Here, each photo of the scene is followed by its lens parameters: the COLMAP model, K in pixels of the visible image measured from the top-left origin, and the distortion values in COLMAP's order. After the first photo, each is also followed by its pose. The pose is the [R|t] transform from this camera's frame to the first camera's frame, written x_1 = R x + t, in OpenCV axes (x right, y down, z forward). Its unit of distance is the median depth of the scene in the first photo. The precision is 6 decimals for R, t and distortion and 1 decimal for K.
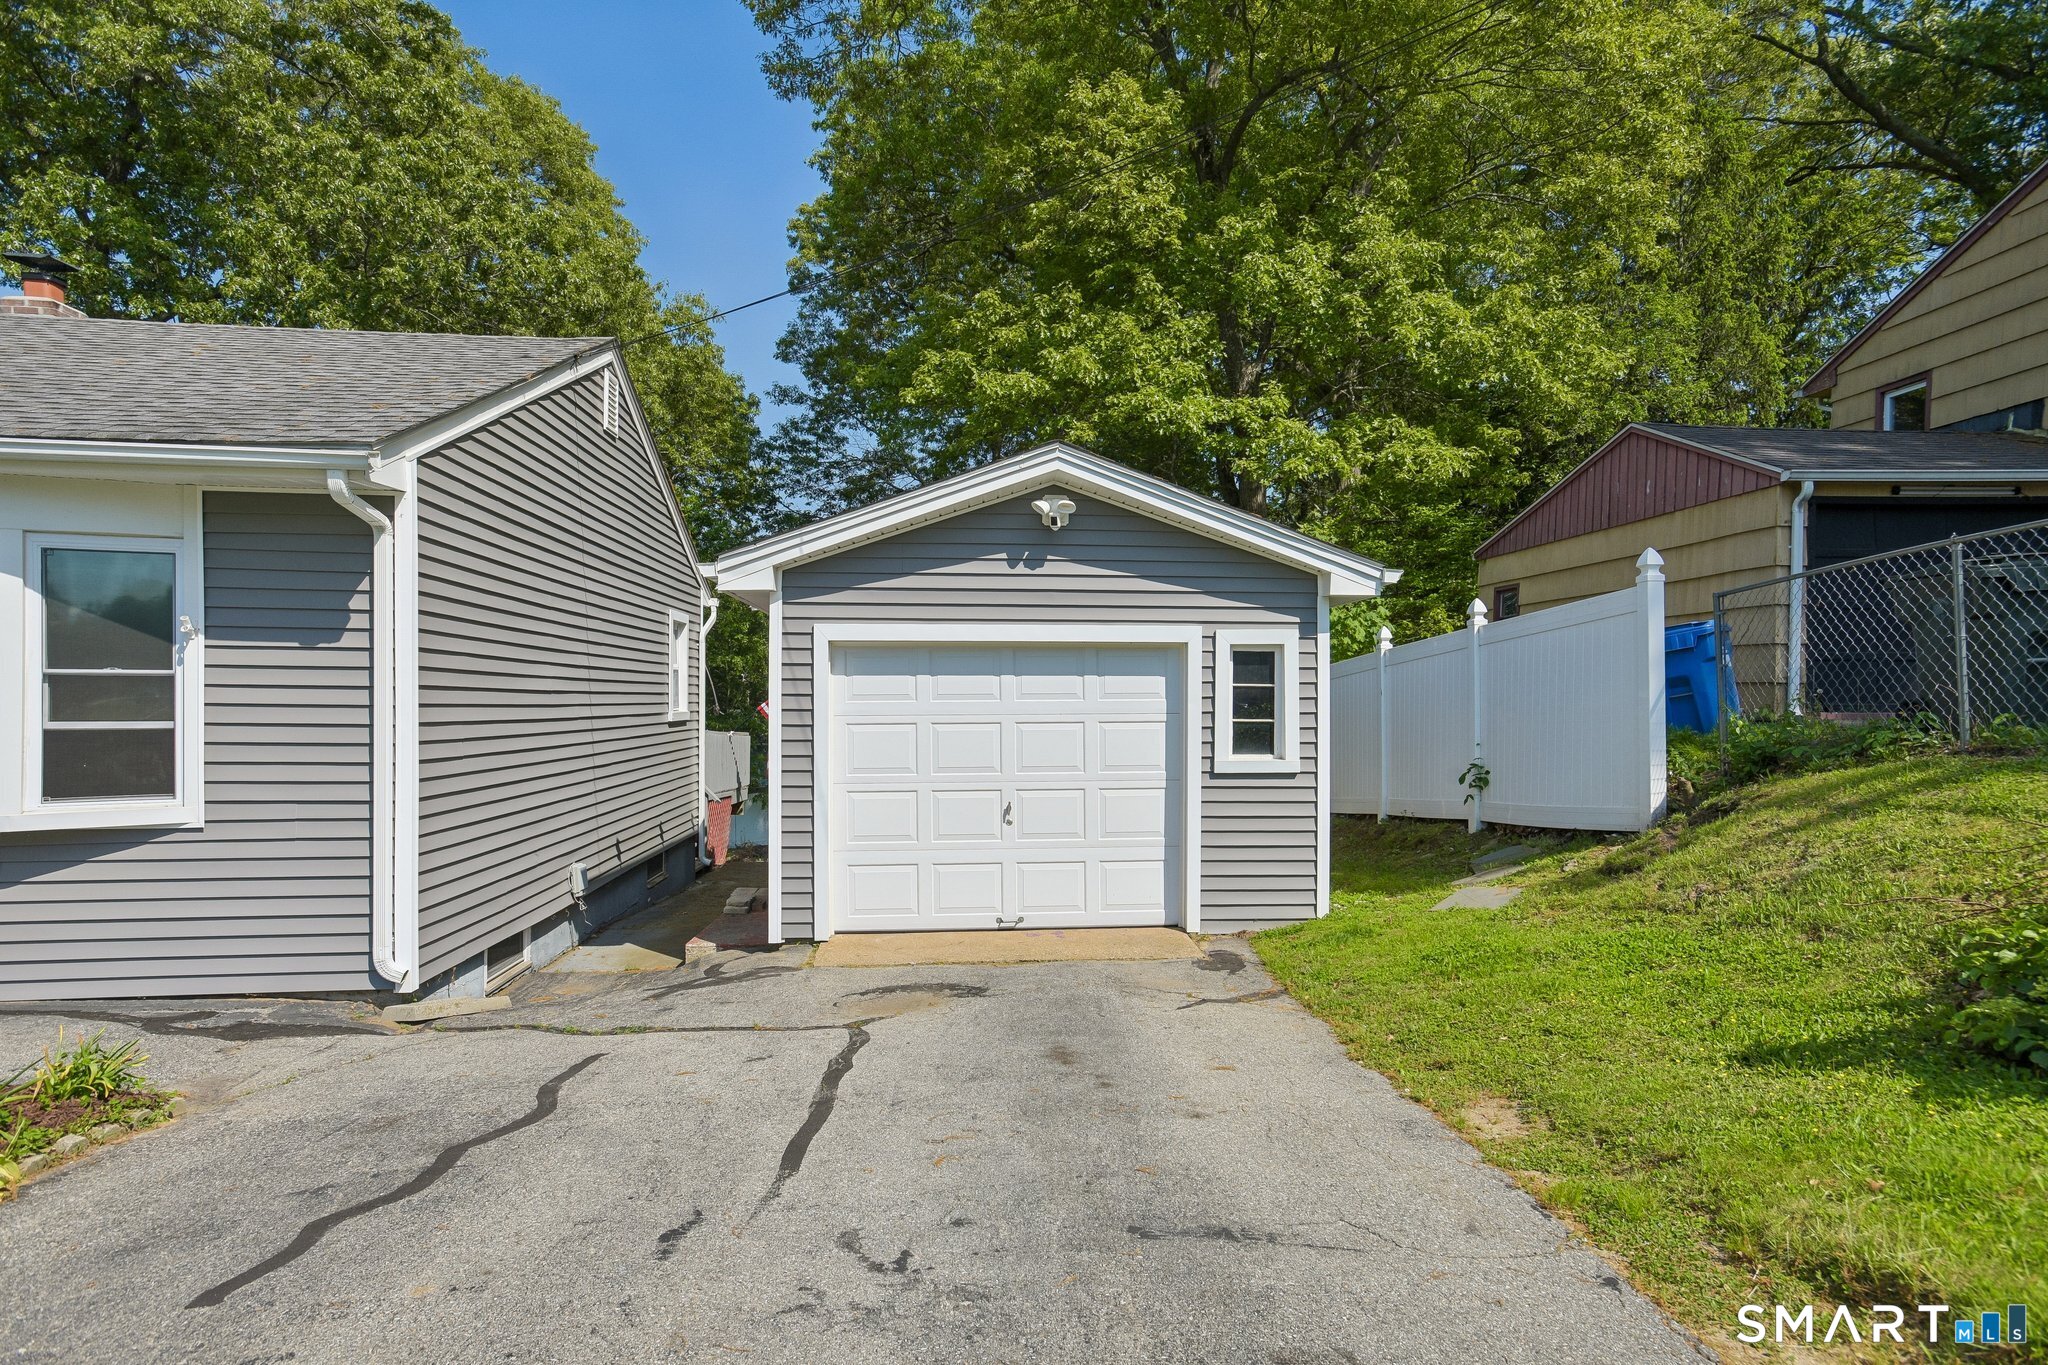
lens RADIAL K [[1147.3, 0, 1034.3], [0, 1147.3, 704.3], [0, 0, 1]] dist [-0.022634, 0.045724]
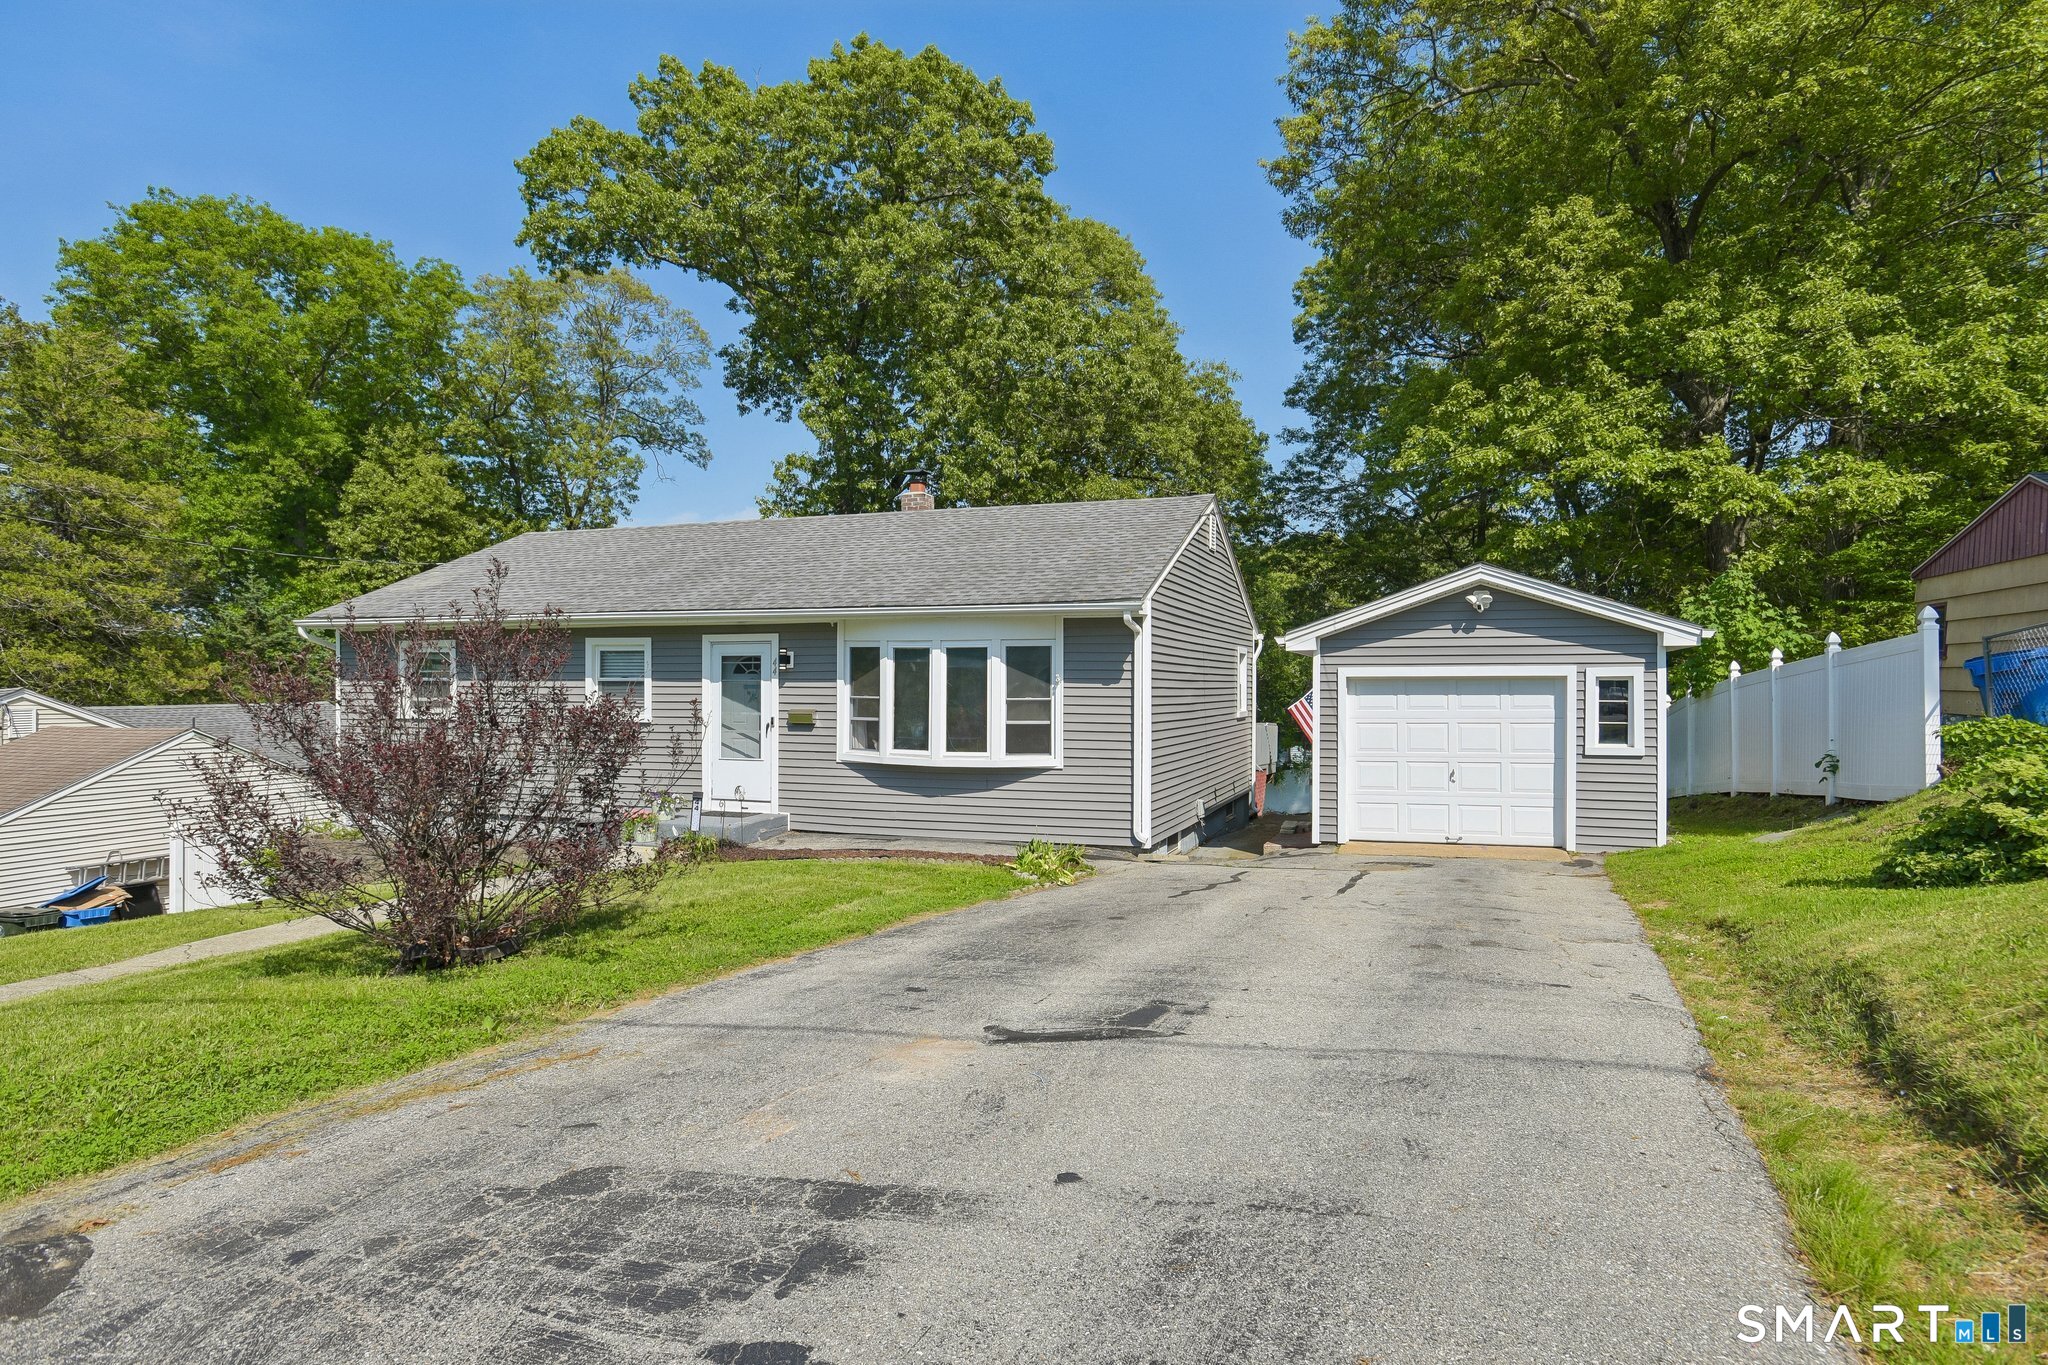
lens RADIAL K [[1147.3, 0, 1034.3], [0, 1147.3, 704.3], [0, 0, 1]] dist [-0.022634, 0.045724]
pose [[0.911819, 0.002090, -0.410587, 0.052640], [0.002919, 0.999929, 0.011572, -0.016139], [0.410582, -0.011750, 0.911748, -0.393449]]
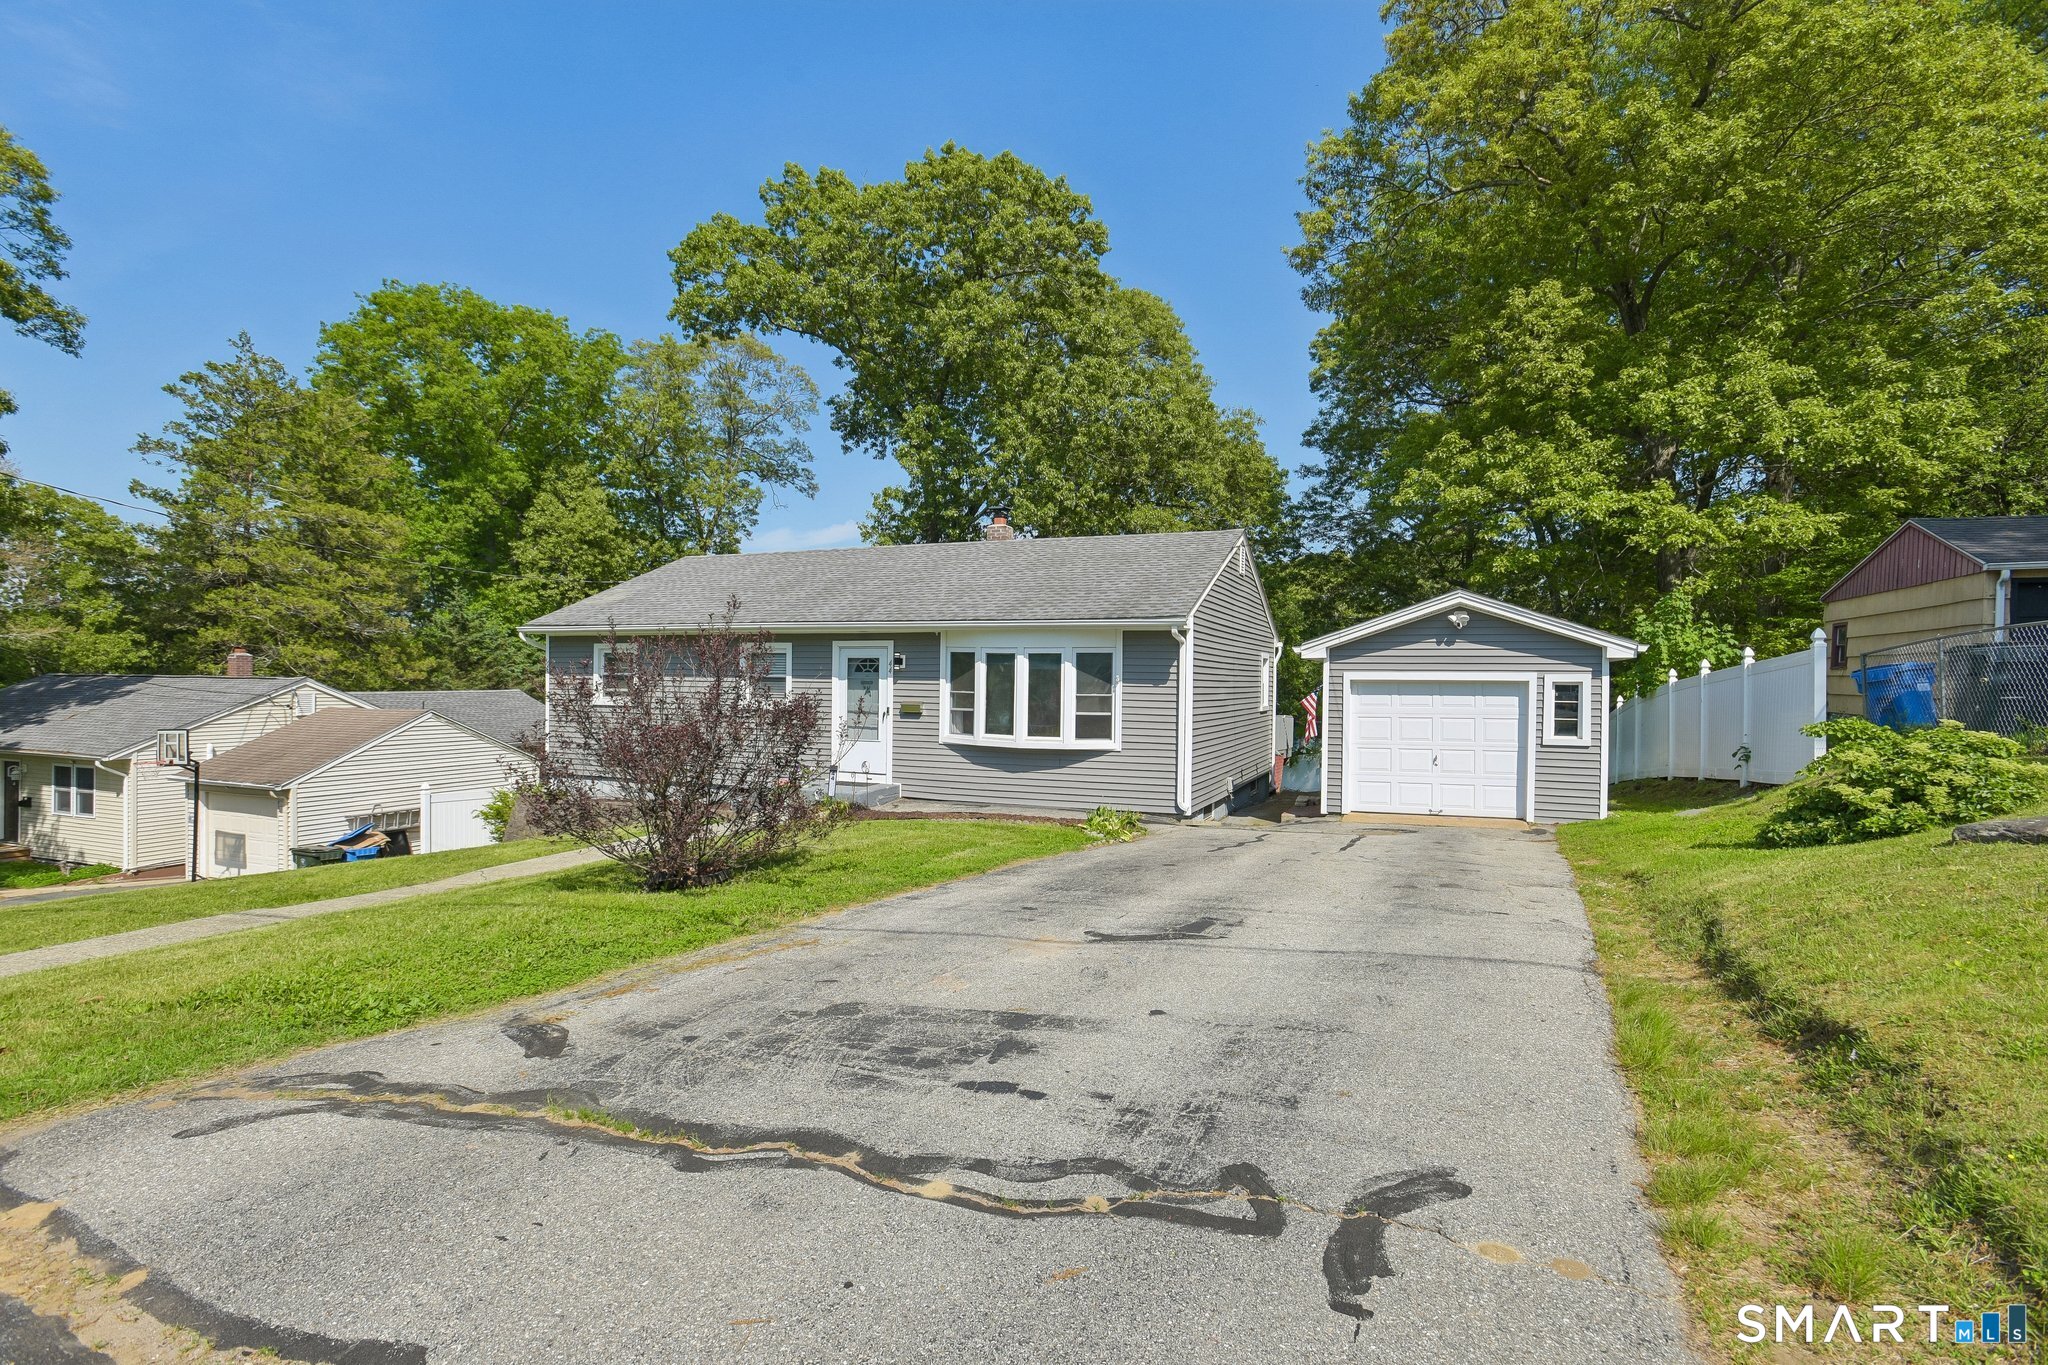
lens RADIAL K [[990.4, 0, 1028.0], [0, 990.4, 706.3], [0, 0, 1]] dist [-0.052650, 0.032909]
pose [[0.888696, 0.015973, -0.458218, 0.066450], [-0.006155, 0.999719, 0.022912, -0.020370], [0.458455, -0.017542, 0.888544, -0.463363]]
